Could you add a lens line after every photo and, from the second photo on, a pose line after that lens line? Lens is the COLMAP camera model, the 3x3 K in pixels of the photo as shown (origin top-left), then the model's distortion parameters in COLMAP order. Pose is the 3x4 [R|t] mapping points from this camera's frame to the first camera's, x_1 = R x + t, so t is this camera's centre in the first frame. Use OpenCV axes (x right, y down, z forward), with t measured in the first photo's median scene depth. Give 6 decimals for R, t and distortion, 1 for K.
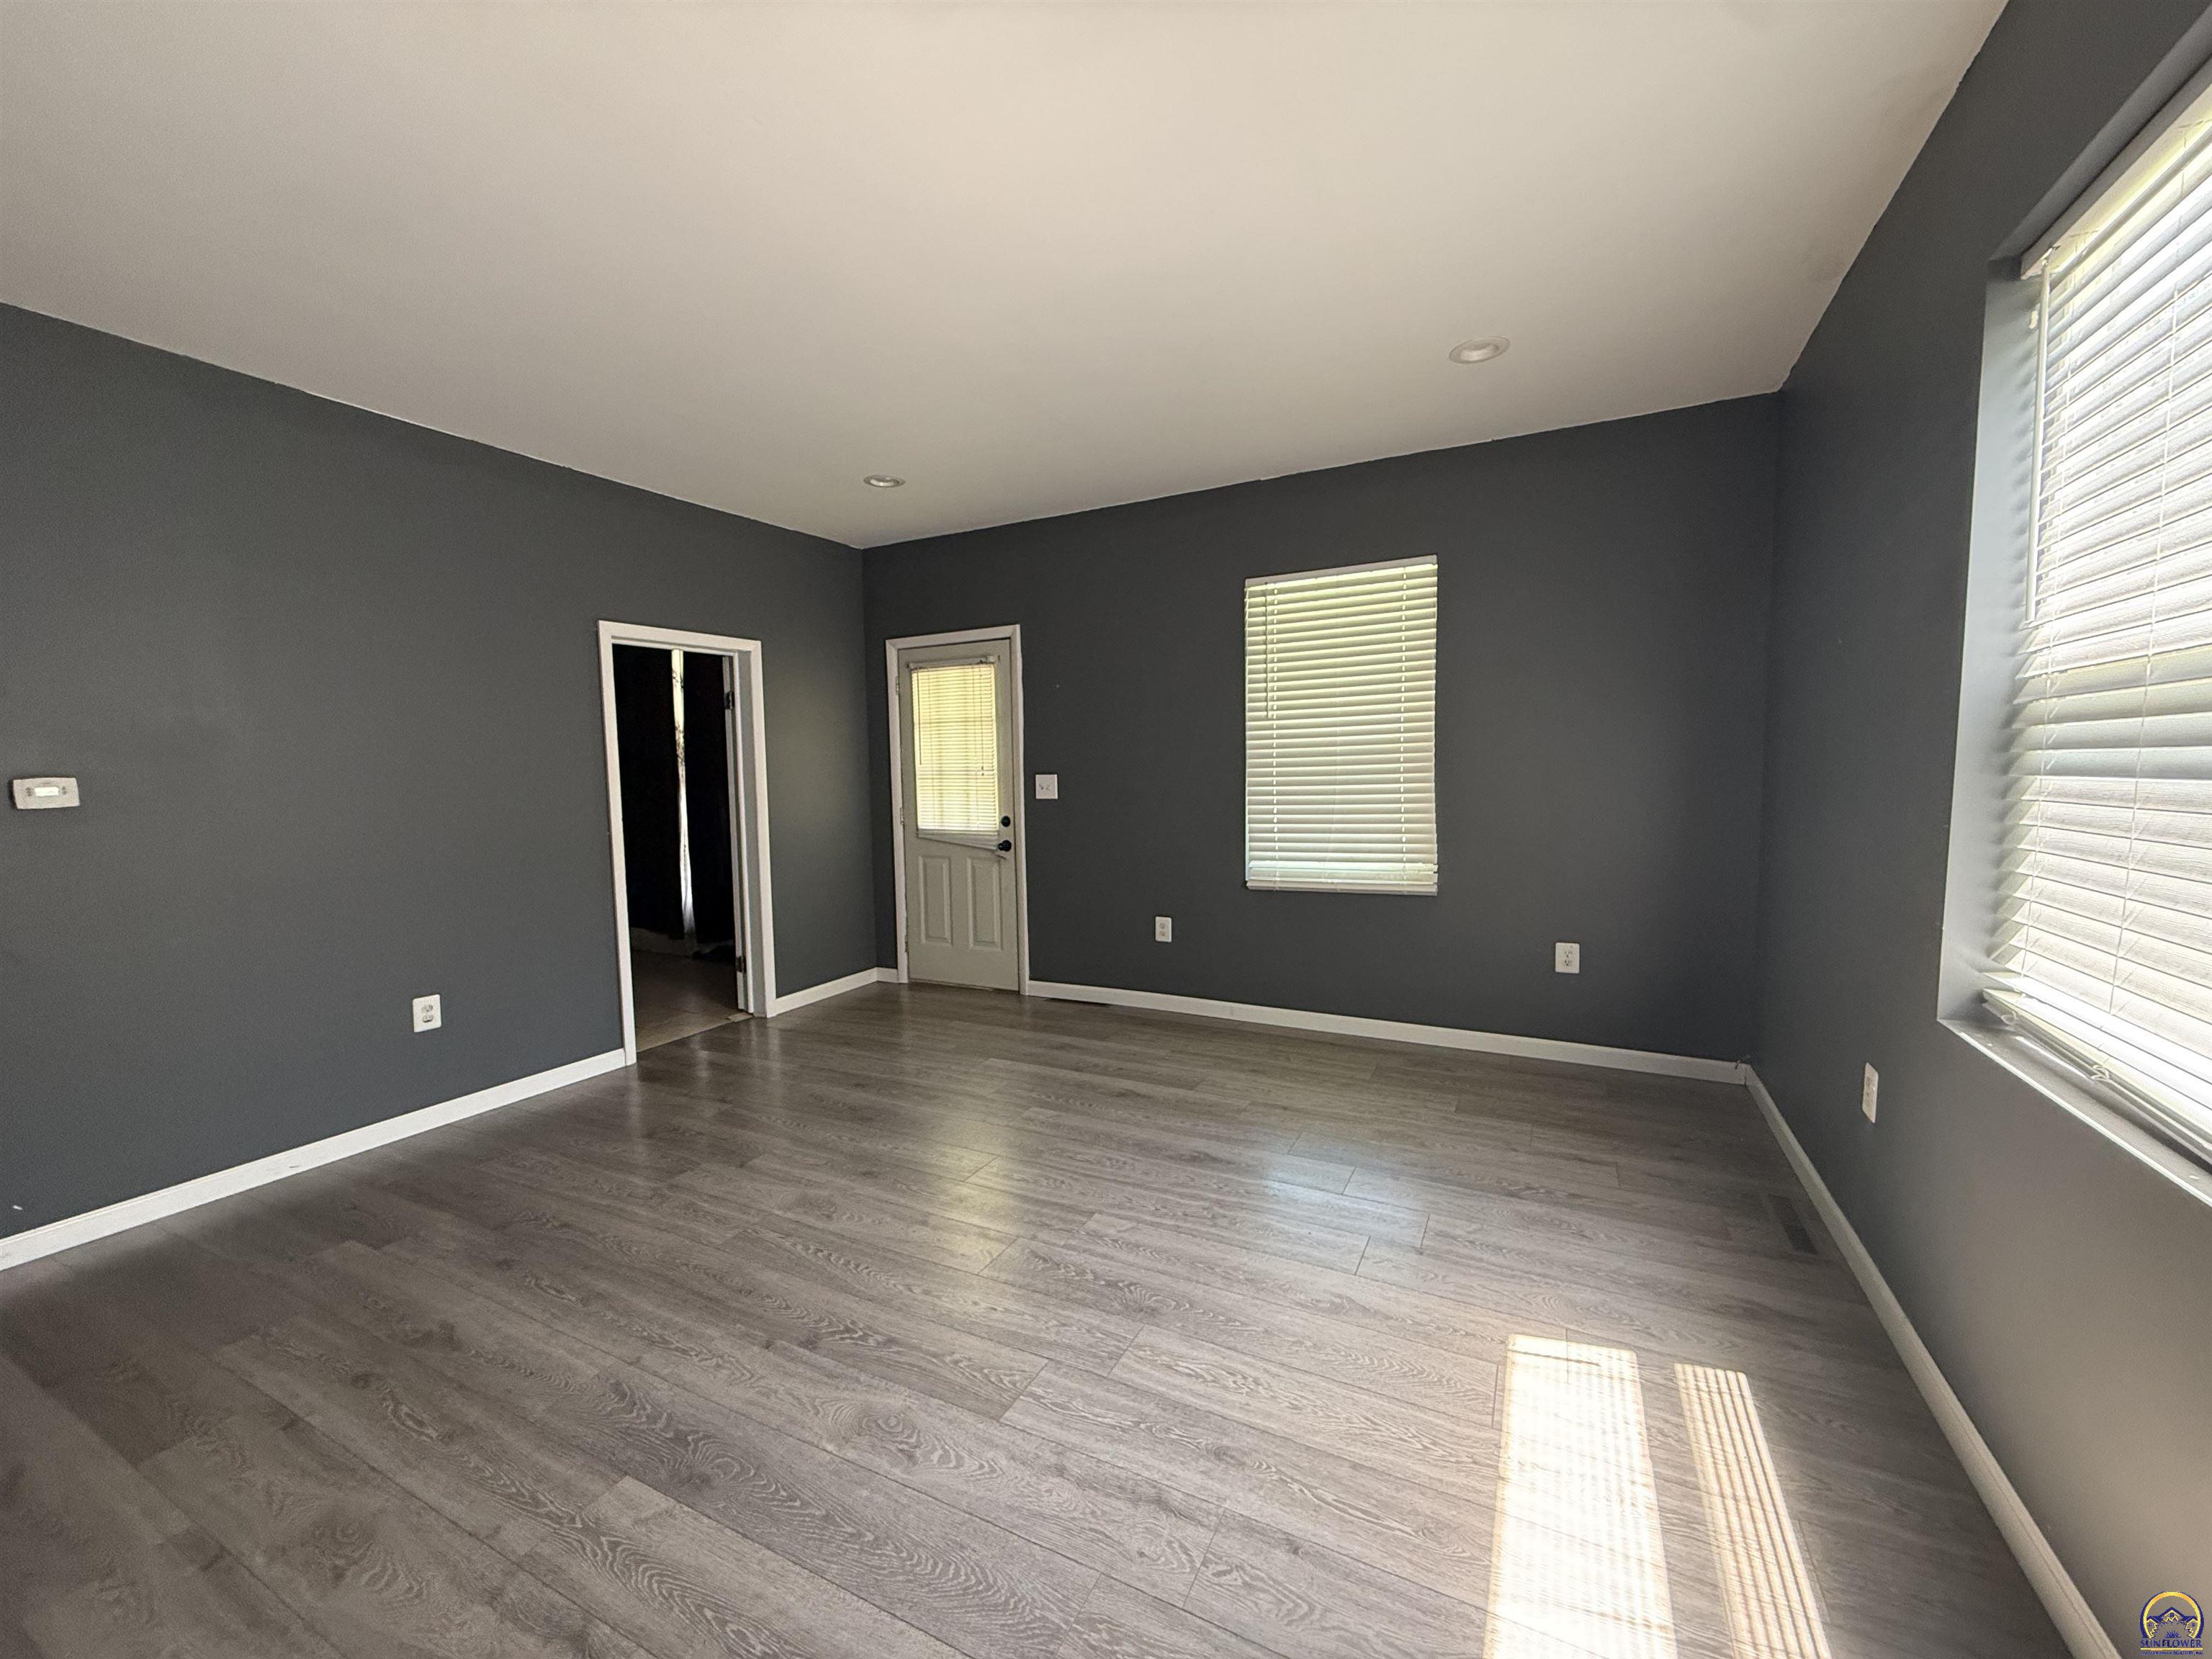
lens RADIAL K [[884.7, 0, 1100.2], [0, 884.7, 829.2], [0, 0, 1]] dist [0.000640, 0.000148]
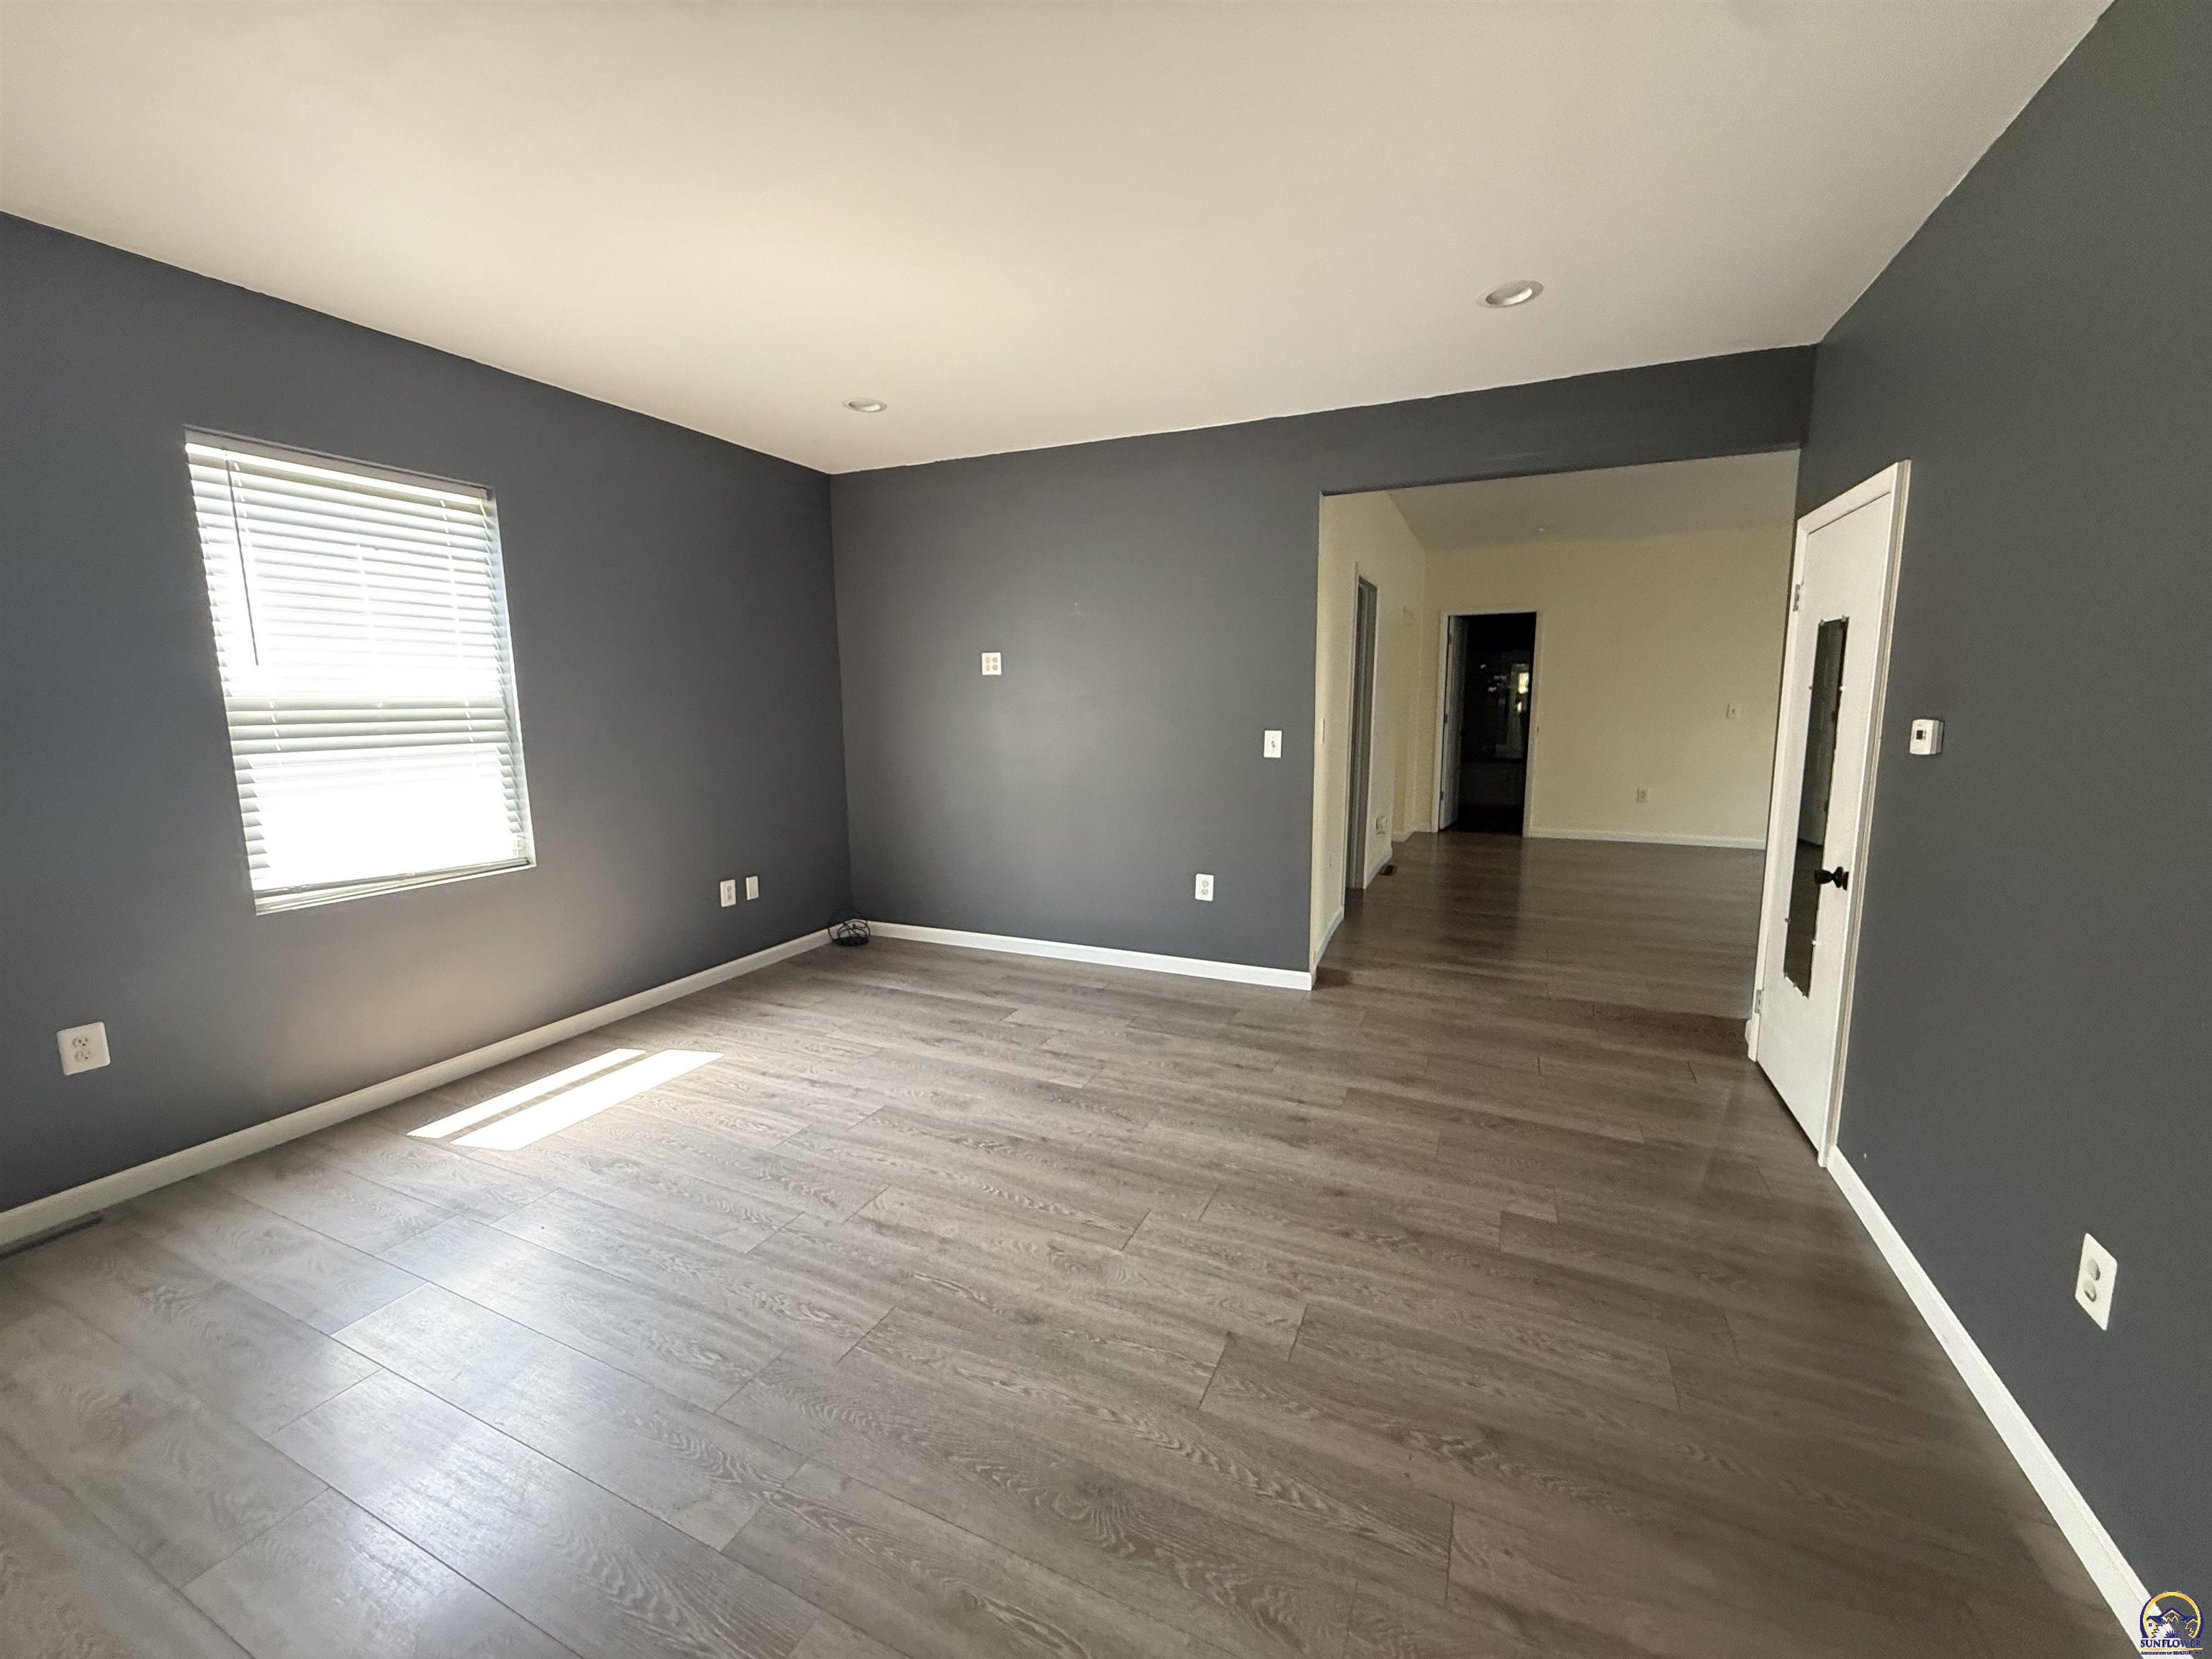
lens RADIAL K [[884.7, 0, 1106.7], [0, 884.7, 825.2], [0, 0, 1]] dist [0.000640, 0.000148]
pose [[-0.998525, 0.036876, -0.039846, -0.420292], [0.027760, 0.977522, 0.208999, -0.192633], [0.046657, 0.207585, -0.977104, 2.194991]]
